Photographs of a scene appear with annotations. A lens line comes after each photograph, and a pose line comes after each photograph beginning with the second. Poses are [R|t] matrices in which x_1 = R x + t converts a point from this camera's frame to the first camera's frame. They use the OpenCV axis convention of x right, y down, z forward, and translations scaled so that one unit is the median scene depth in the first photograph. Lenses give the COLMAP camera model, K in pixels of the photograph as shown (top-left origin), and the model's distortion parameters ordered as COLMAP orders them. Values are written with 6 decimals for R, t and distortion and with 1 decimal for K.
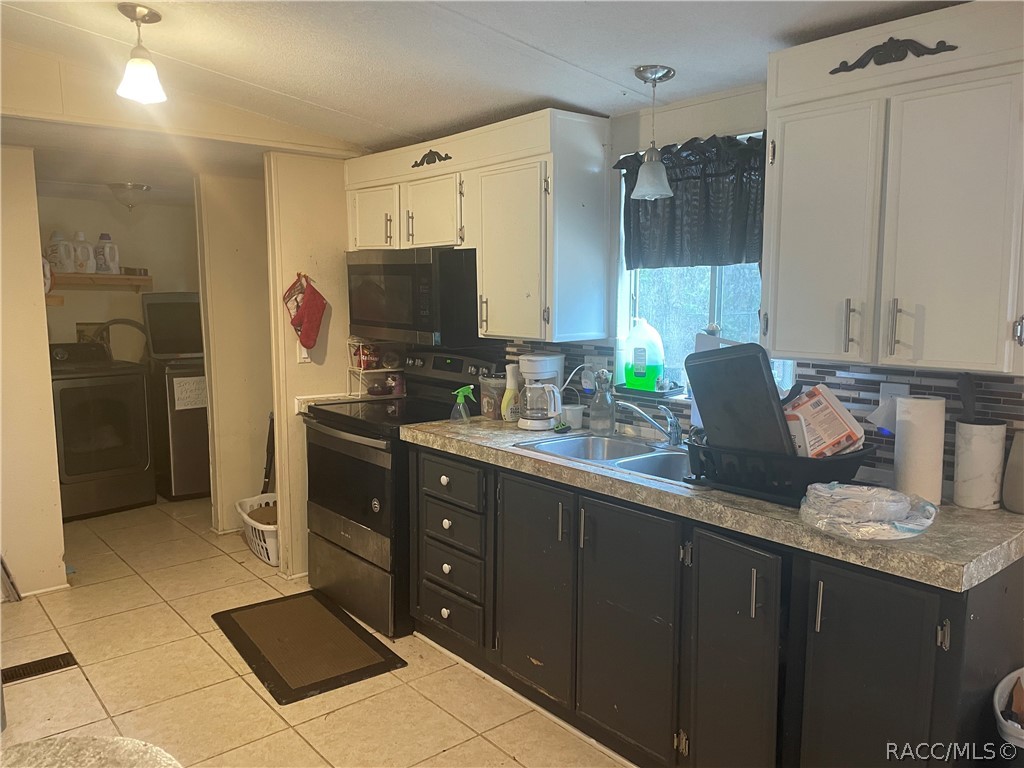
lens RADIAL K [[770.6, 0, 503.9], [0, 770.6, 388.2], [0, 0, 1]] dist [0.082349, -0.107392]
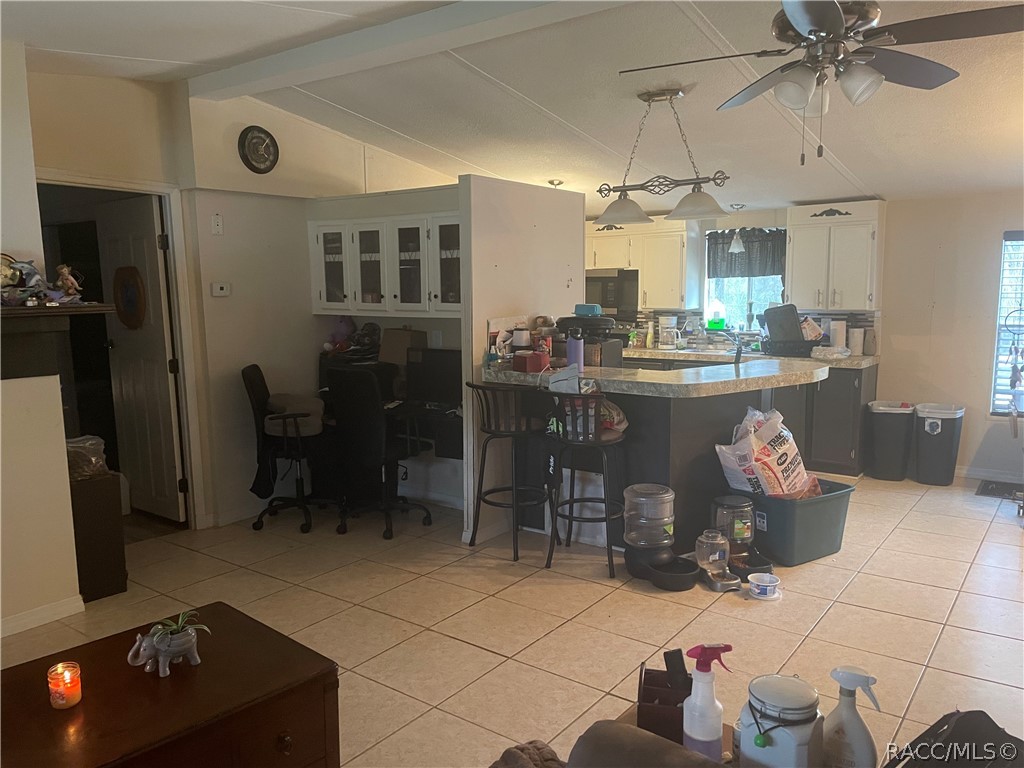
lens RADIAL K [[770.6, 0, 497.7], [0, 770.6, 393.3], [0, 0, 1]] dist [0.082349, -0.107392]
pose [[0.973231, -0.043438, 0.225685, -0.991626], [0.040953, 0.999038, 0.015682, 0.129589], [-0.226149, -0.006019, 0.974074, -1.134627]]
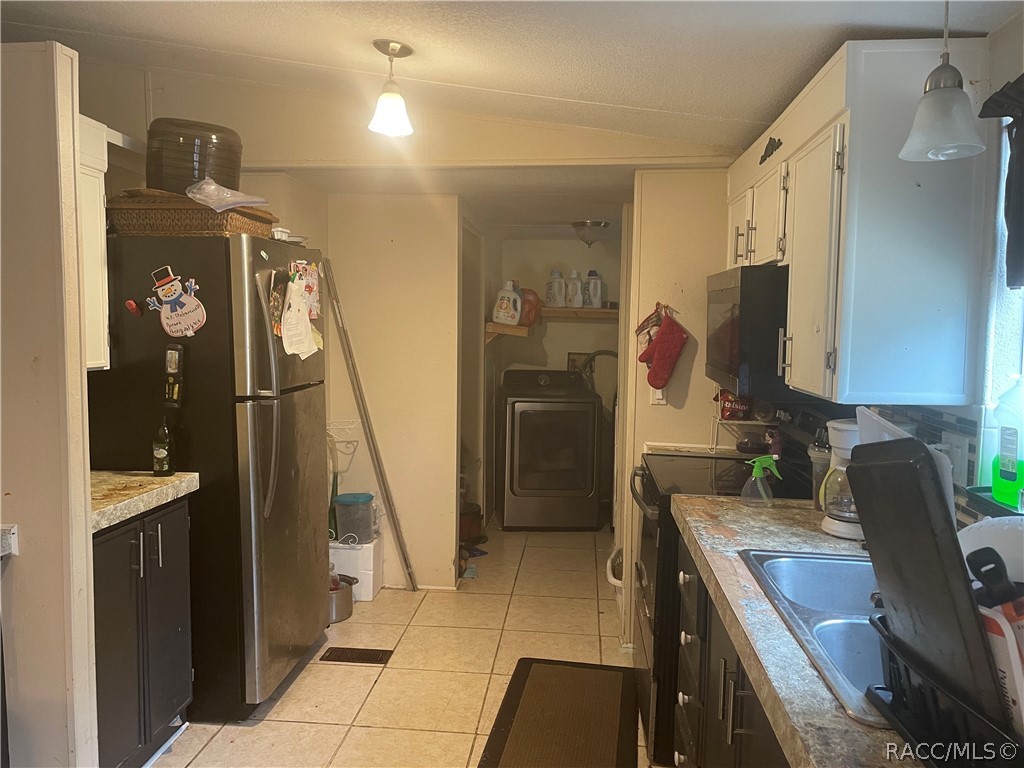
lens RADIAL K [[770.6, 0, 507.1], [0, 770.6, 384.6], [0, 0, 1]] dist [0.082349, -0.107392]
pose [[0.702260, 0.067953, -0.708670, 0.306626], [-0.104411, 0.994501, -0.008106, -0.038768], [0.704222, 0.079686, 0.705494, 0.331931]]
